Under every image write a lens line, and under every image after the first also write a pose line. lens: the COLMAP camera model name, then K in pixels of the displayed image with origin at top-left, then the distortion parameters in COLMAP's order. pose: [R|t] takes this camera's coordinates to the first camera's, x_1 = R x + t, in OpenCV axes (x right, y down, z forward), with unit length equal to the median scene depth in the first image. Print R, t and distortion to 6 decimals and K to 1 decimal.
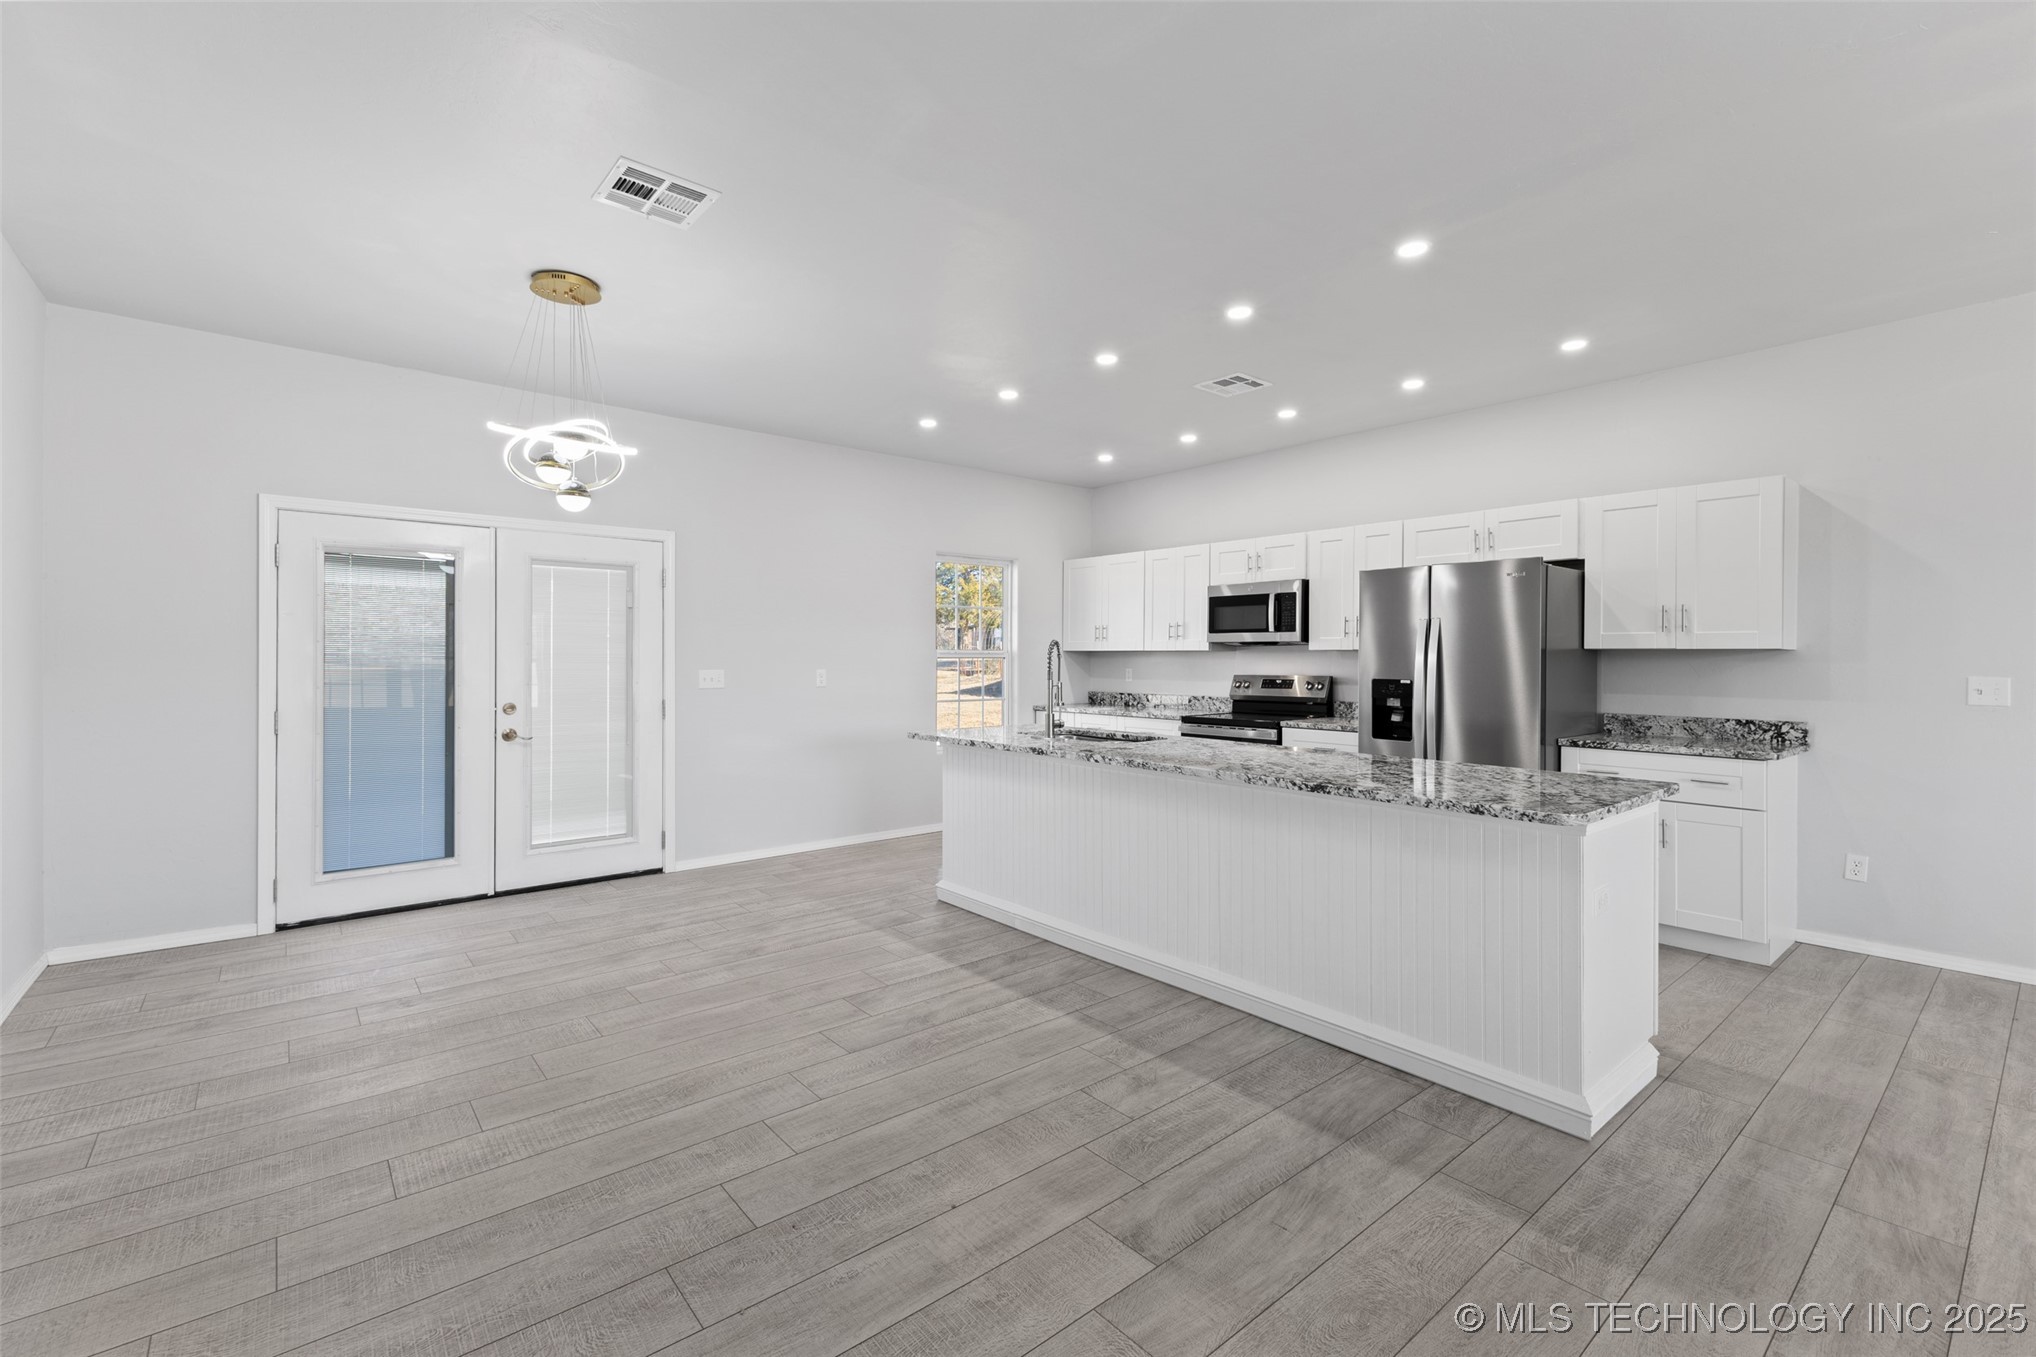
lens RADIAL K [[886.8, 0, 1021.8], [0, 886.8, 658.8], [0, 0, 1]] dist [0.002614, -0.000644]
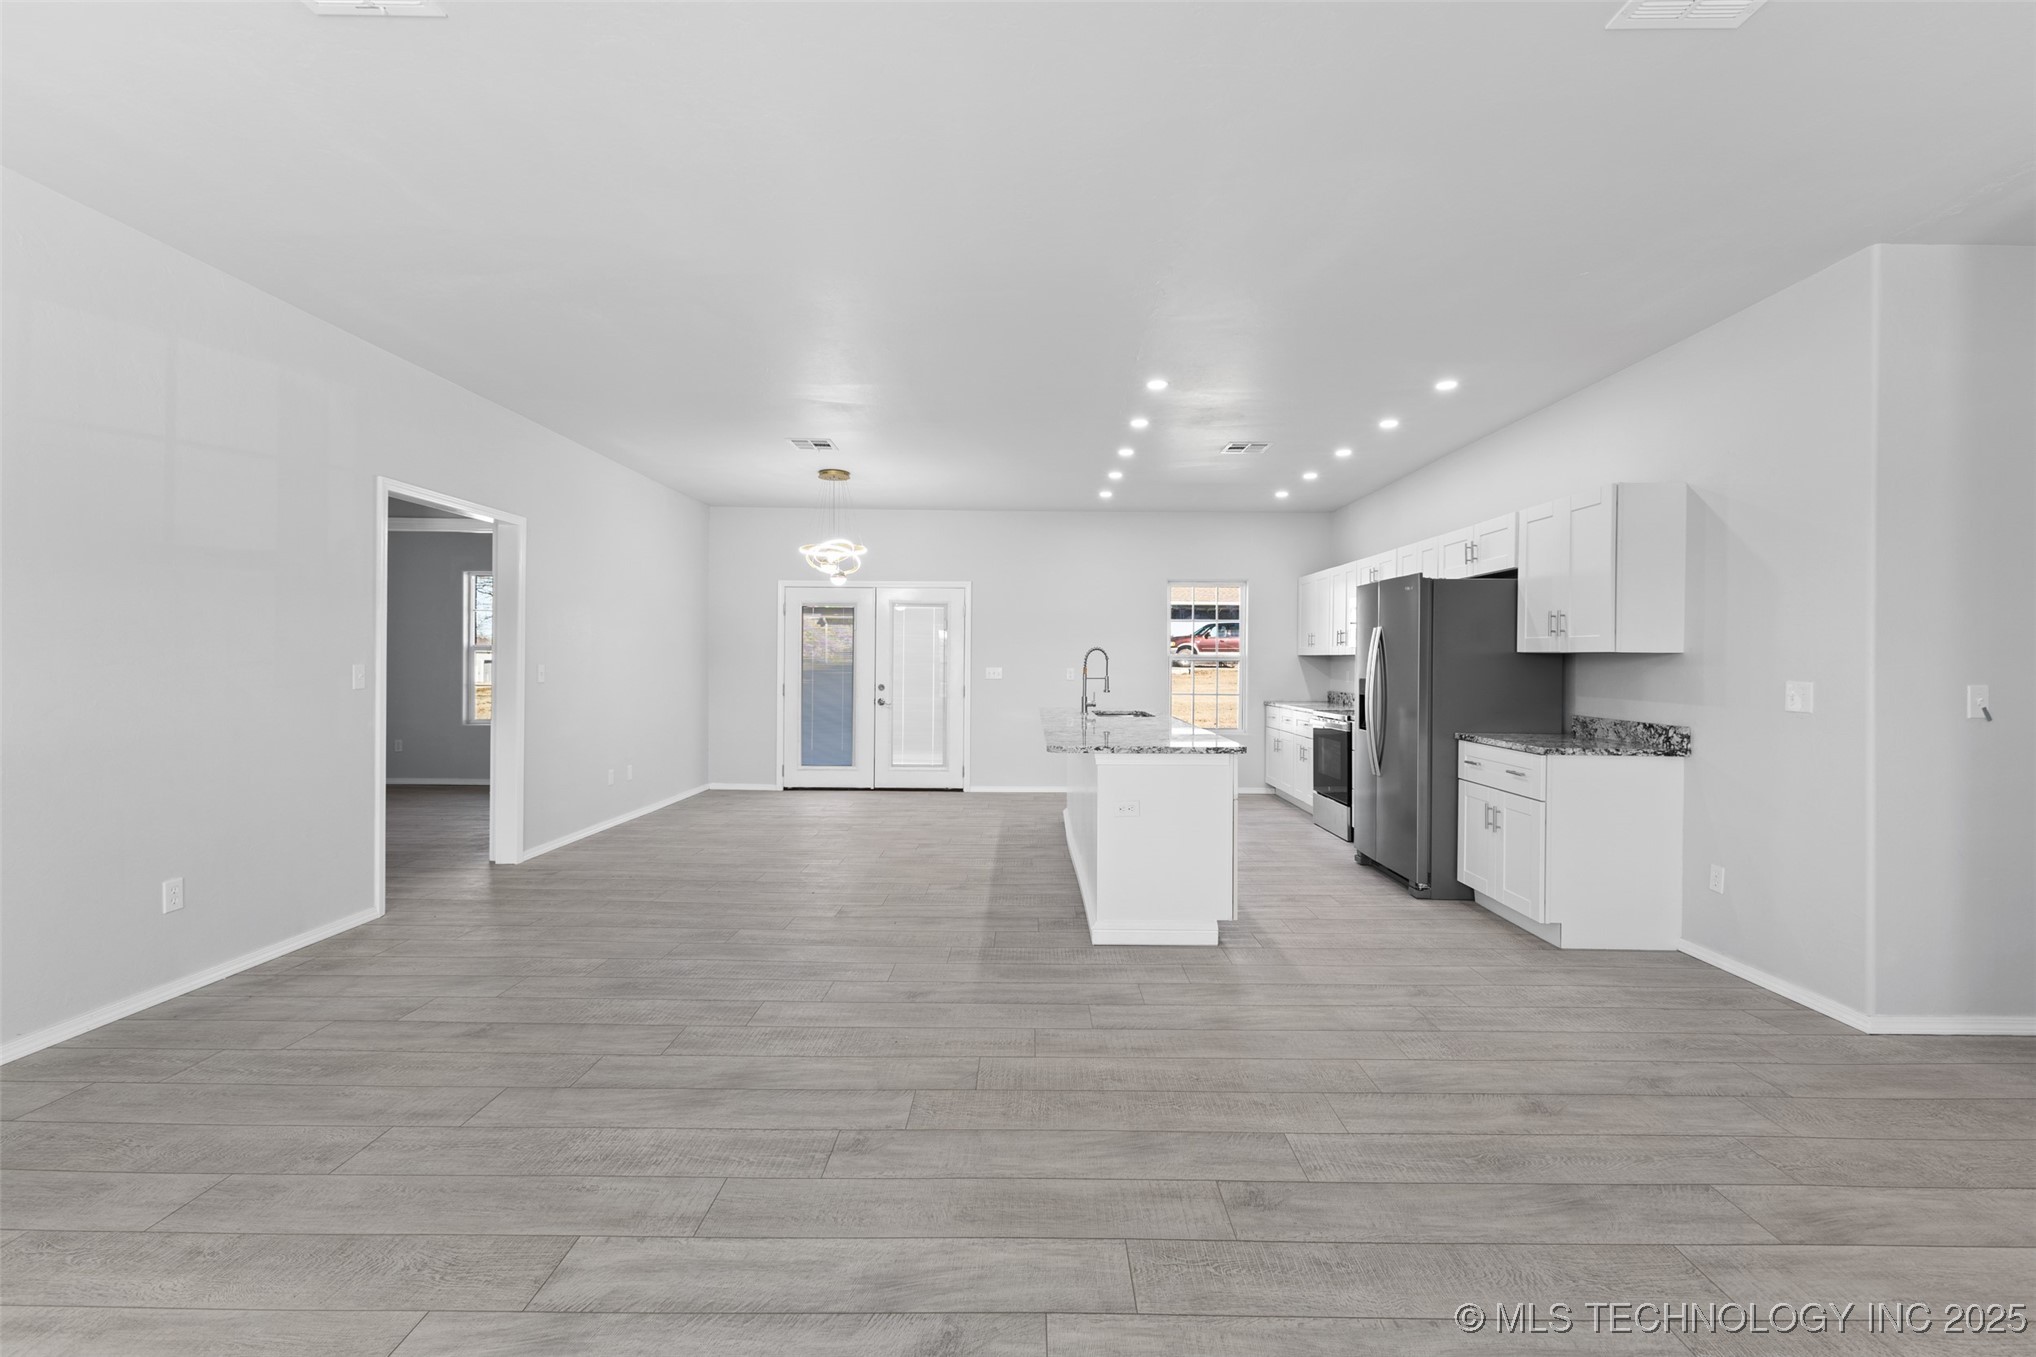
lens RADIAL K [[885.9, 0, 1027.0], [0, 885.9, 663.8], [0, 0, 1]] dist [0.002458, -0.000513]
pose [[0.759903, 0.005567, -0.650012, 0.929454], [-0.007590, 0.999971, -0.000308, 0.007607], [0.649992, 0.005167, 0.759924, -0.203257]]
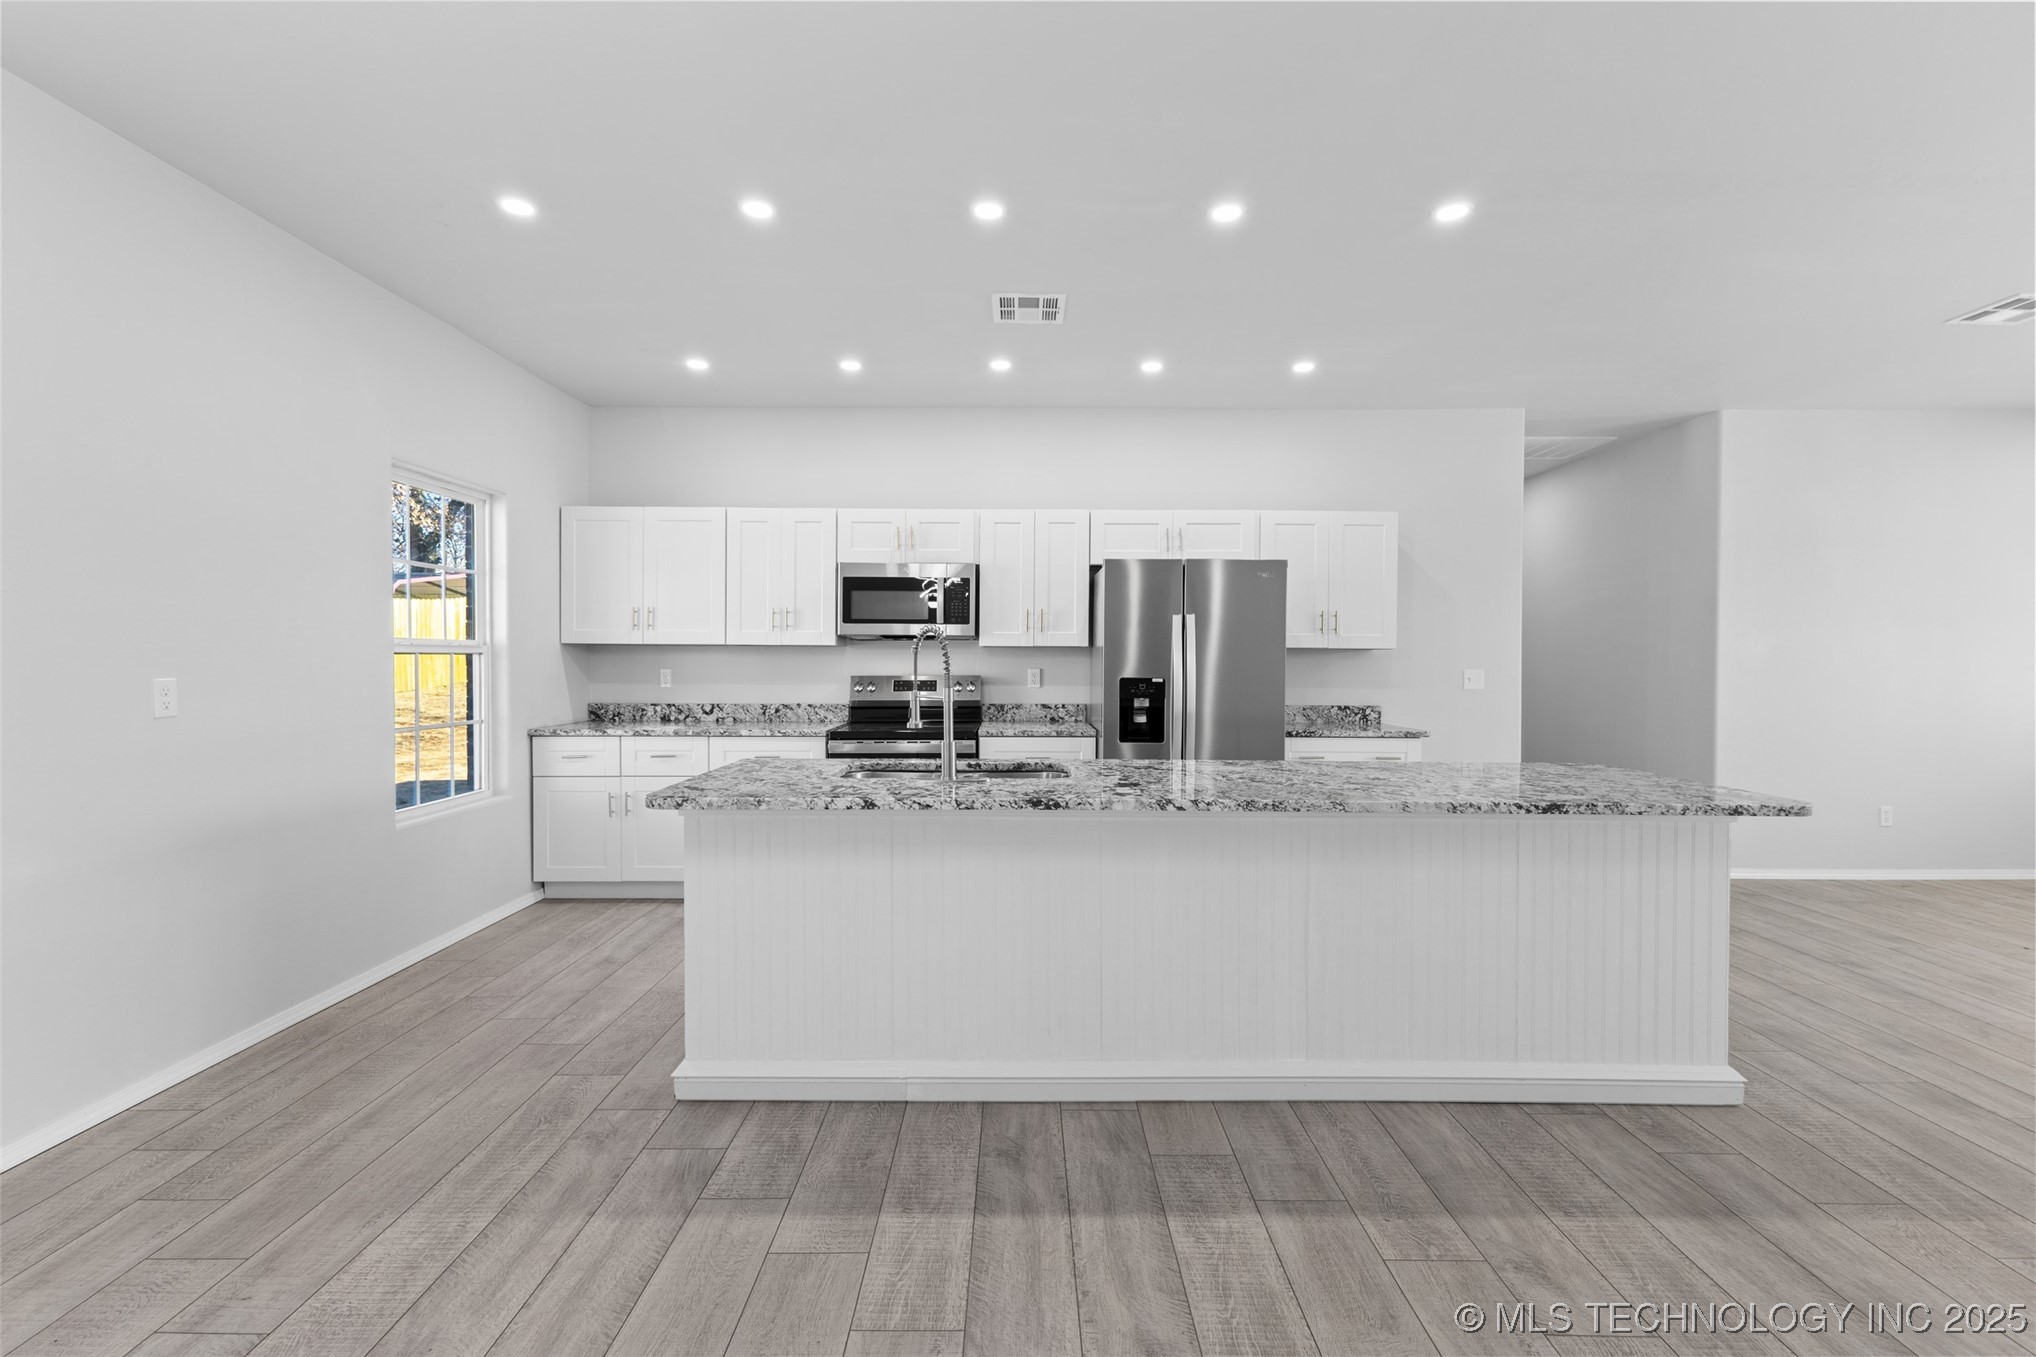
lens RADIAL K [[873.0, 0, 1016.8], [0, 873.0, 670.1], [0, 0, 1]] dist [0.006496, -0.000327]
pose [[0.639965, -0.009550, 0.768345, -0.415703], [-0.001751, 0.999902, 0.013886, 0.002535], [-0.768402, -0.010232, 0.639886, 0.569181]]
